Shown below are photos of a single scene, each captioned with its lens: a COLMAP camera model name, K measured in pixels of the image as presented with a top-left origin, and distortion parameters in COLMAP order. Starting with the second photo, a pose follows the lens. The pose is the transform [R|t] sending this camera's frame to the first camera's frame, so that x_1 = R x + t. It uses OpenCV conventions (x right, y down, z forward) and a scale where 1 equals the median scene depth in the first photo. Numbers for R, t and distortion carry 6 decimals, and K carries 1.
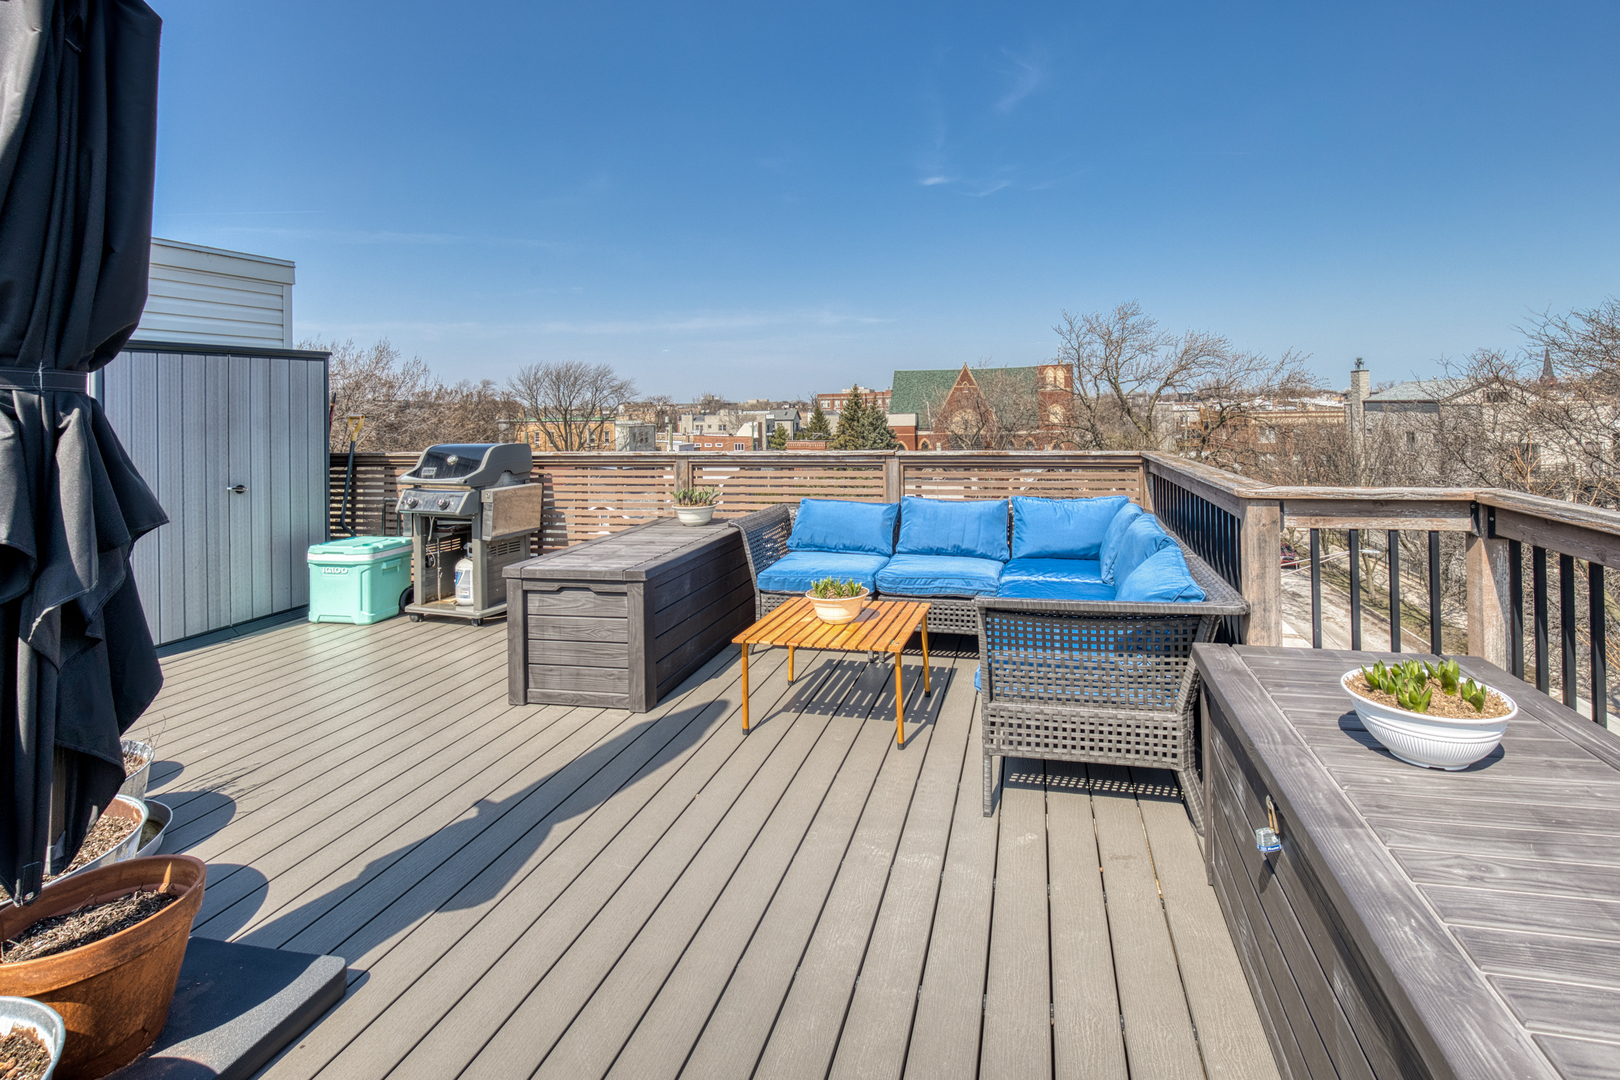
lens RADIAL K [[1110.6, 0, 810.0], [0, 1110.6, 540.0], [0, 0, 1]] dist [-0.003369, -0.002724]
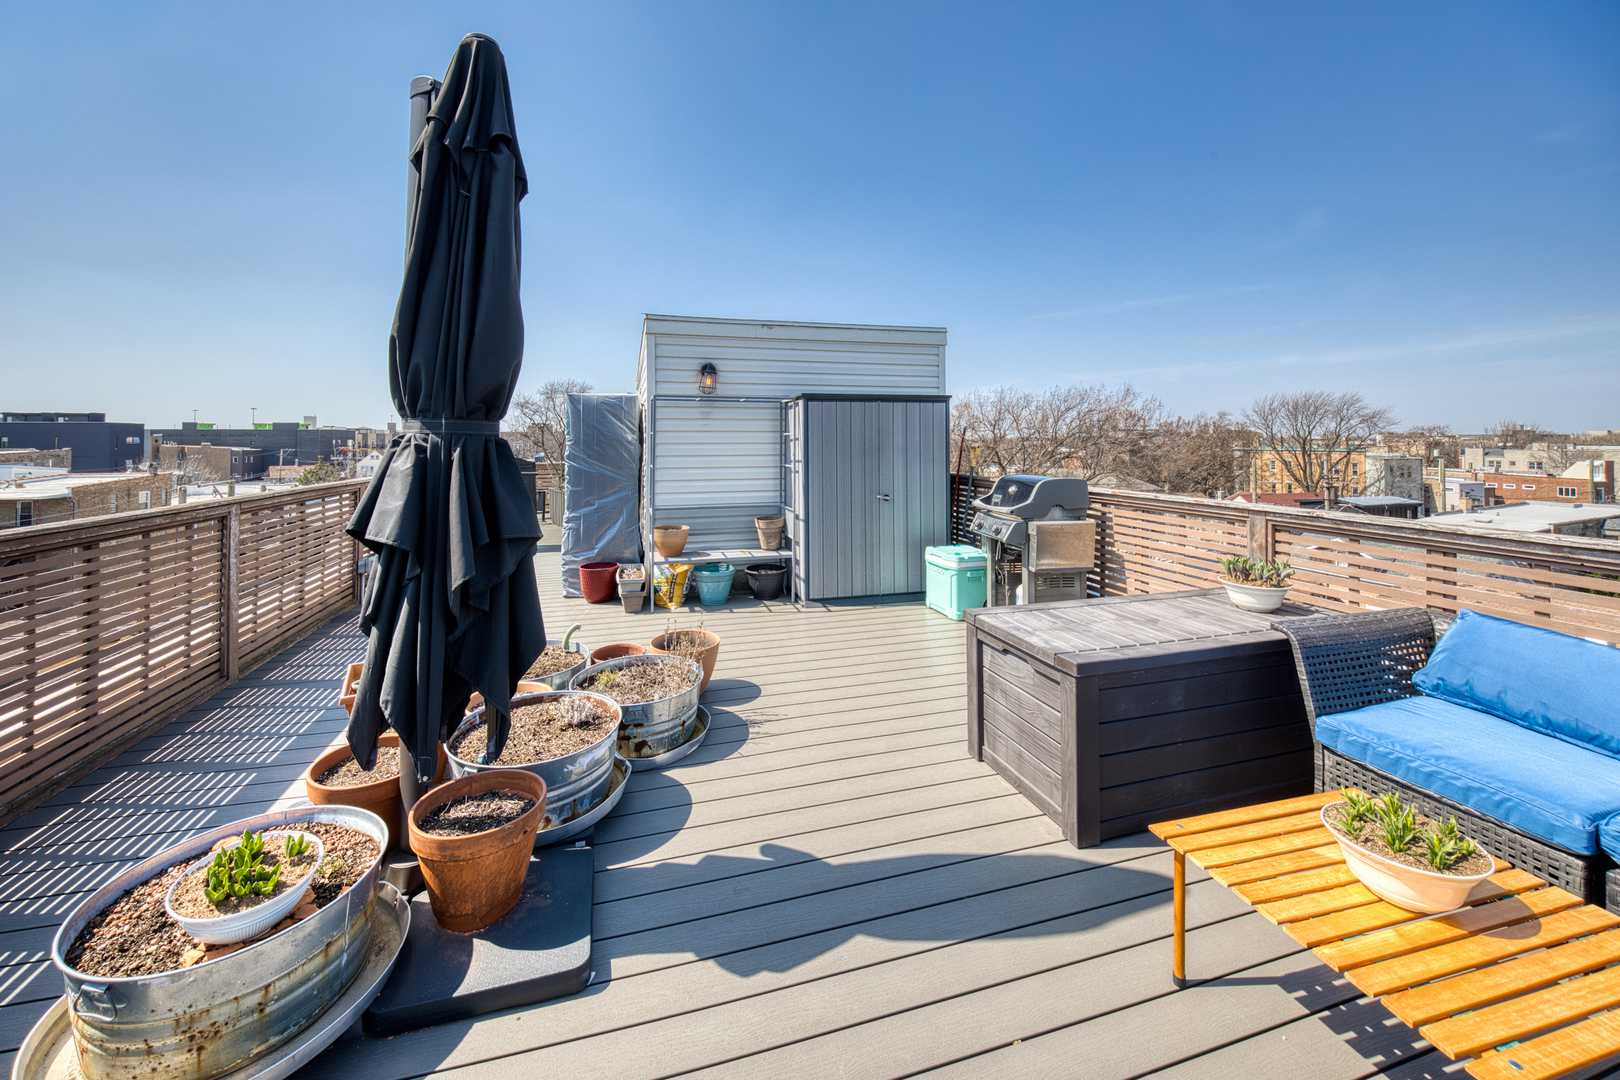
lens RADIAL K [[623.8, 0, 809.0], [0, 623.8, 444.2], [0, 0, 1]] dist [-0.013066, -0.000196]
pose [[0.439846, 0.023995, -0.897753, 0.127861], [-0.107012, 0.993921, -0.025864, -0.078224], [0.891675, 0.107447, 0.439740, 0.548660]]
